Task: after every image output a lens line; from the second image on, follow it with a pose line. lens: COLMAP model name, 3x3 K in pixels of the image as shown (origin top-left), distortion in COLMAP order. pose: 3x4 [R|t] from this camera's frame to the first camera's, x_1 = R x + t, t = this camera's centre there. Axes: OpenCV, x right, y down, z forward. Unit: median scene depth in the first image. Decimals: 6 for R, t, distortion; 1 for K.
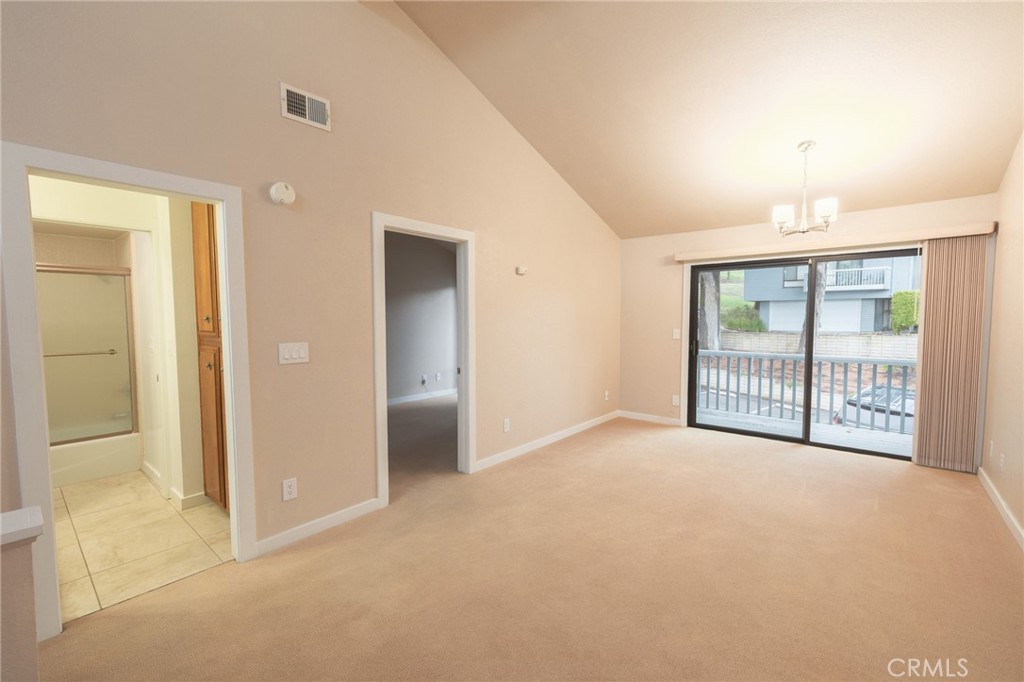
lens RADIAL K [[429.6, 0, 506.6], [0, 429.6, 344.7], [0, 0, 1]] dist [0.002295, -0.000431]
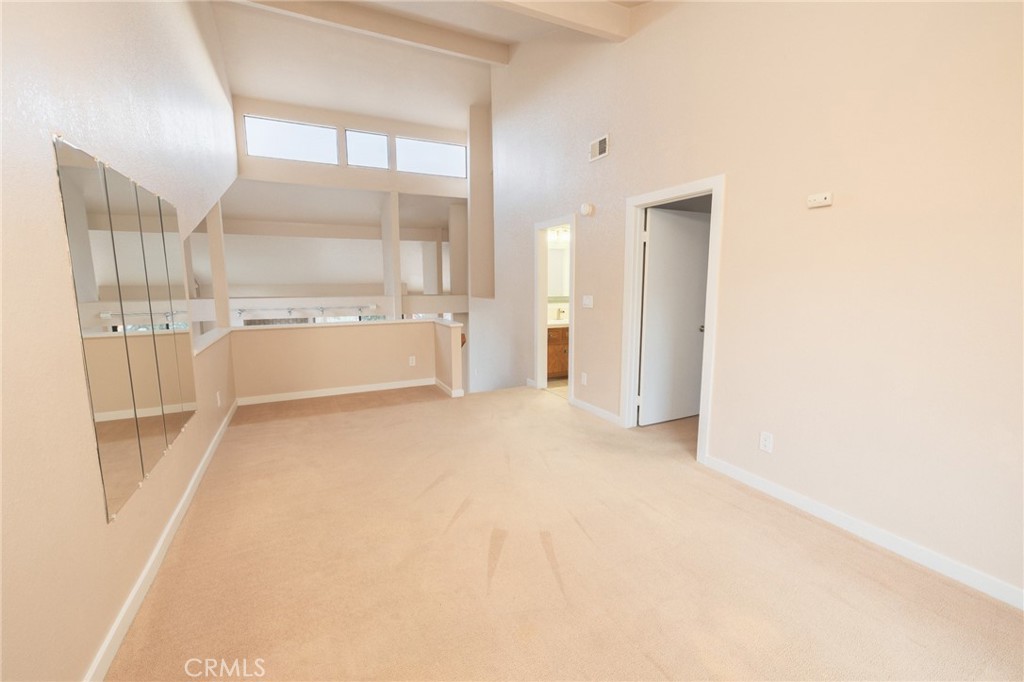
lens RADIAL K [[429.6, 0, 512.9], [0, 429.6, 339.8], [0, 0, 1]] dist [0.002295, -0.000431]
pose [[-0.403519, 0.130025, -0.905685, 1.150869], [-0.056855, 0.984375, 0.166654, -0.096884], [0.913203, 0.118741, -0.389822, 1.360955]]
